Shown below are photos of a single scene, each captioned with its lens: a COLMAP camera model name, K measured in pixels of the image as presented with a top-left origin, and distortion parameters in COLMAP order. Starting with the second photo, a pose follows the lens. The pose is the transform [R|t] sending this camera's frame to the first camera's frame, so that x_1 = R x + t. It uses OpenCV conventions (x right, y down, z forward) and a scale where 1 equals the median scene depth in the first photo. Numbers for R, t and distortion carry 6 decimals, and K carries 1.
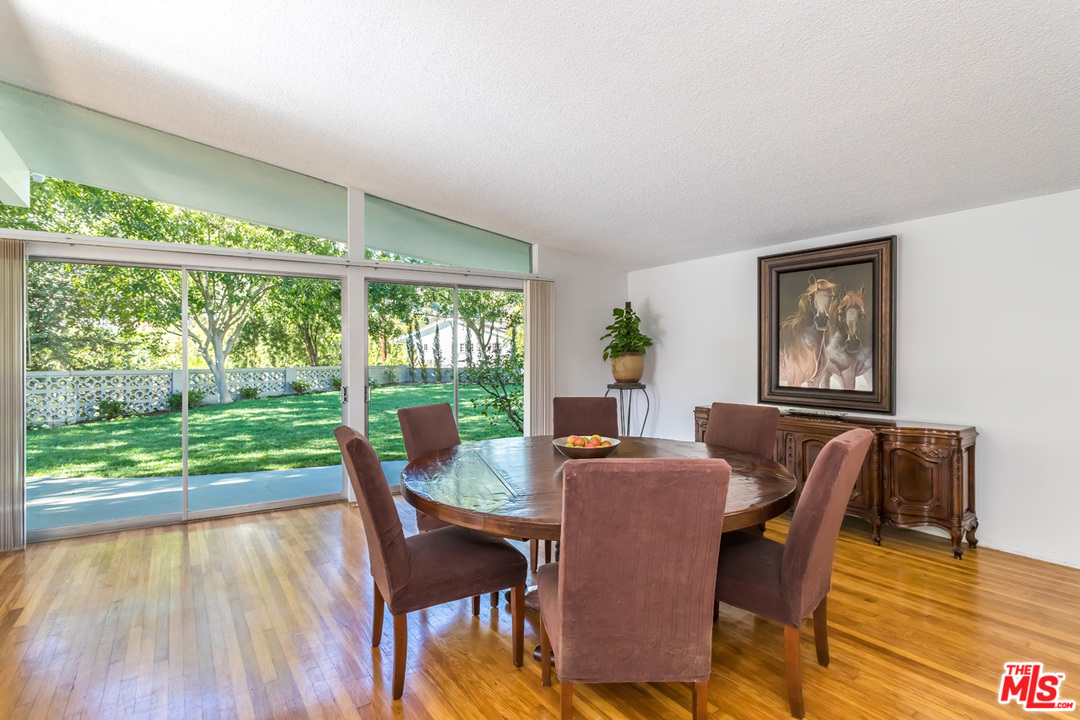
lens RADIAL K [[498.6, 0, 540.0], [0, 498.6, 360.0], [0, 0, 1]] dist [-0.003588, -0.000254]
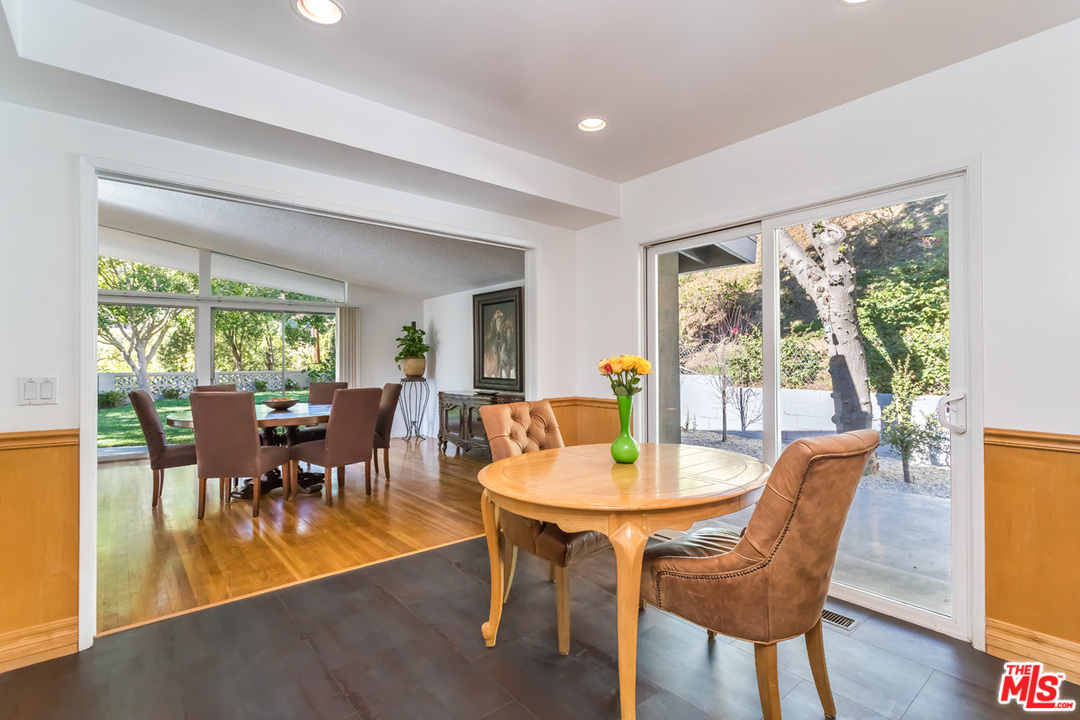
lens RADIAL K [[506.0, 0, 540.0], [0, 506.0, 360.0], [0, 0, 1]] dist [0.000549, 0.000177]
pose [[0.998432, -0.002048, 0.055948, 0.480851], [0.002809, 0.999904, -0.013540, 0.016800], [-0.055915, 0.013675, 0.998342, -0.507193]]
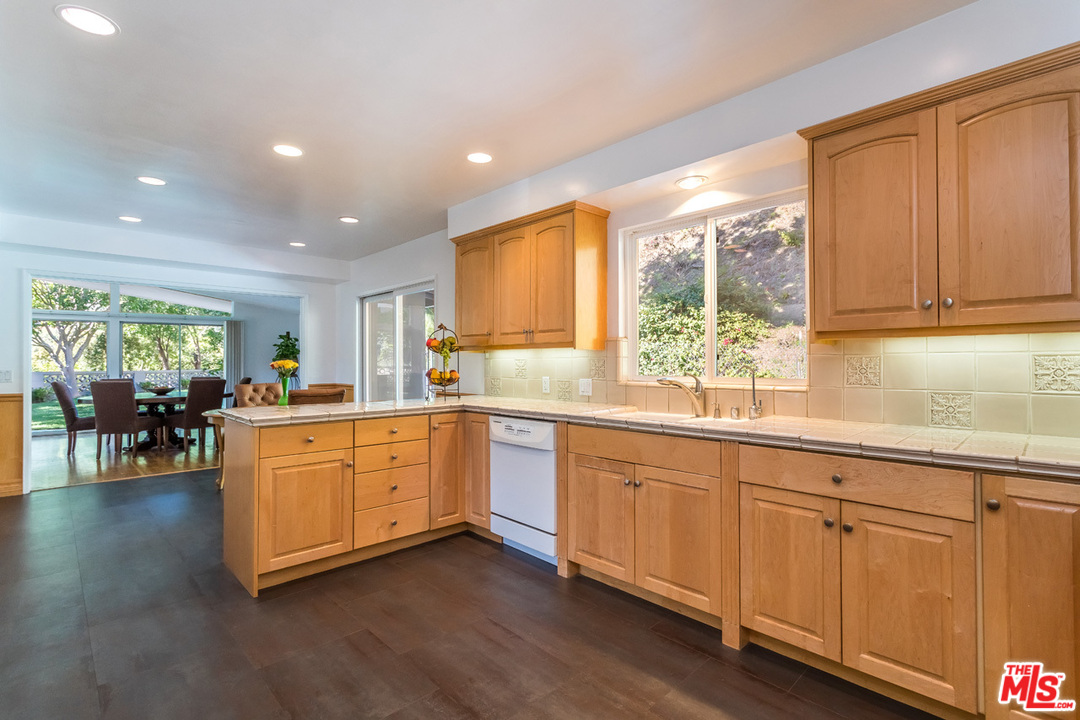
lens RADIAL K [[506.0, 0, 540.0], [0, 506.0, 360.0], [0, 0, 1]] dist [0.000549, 0.000177]
pose [[0.991352, 0.000892, 0.131230, 0.911988], [0.001018, 0.999894, -0.014490, 0.021608], [-0.131229, 0.014498, 0.991246, -1.073322]]
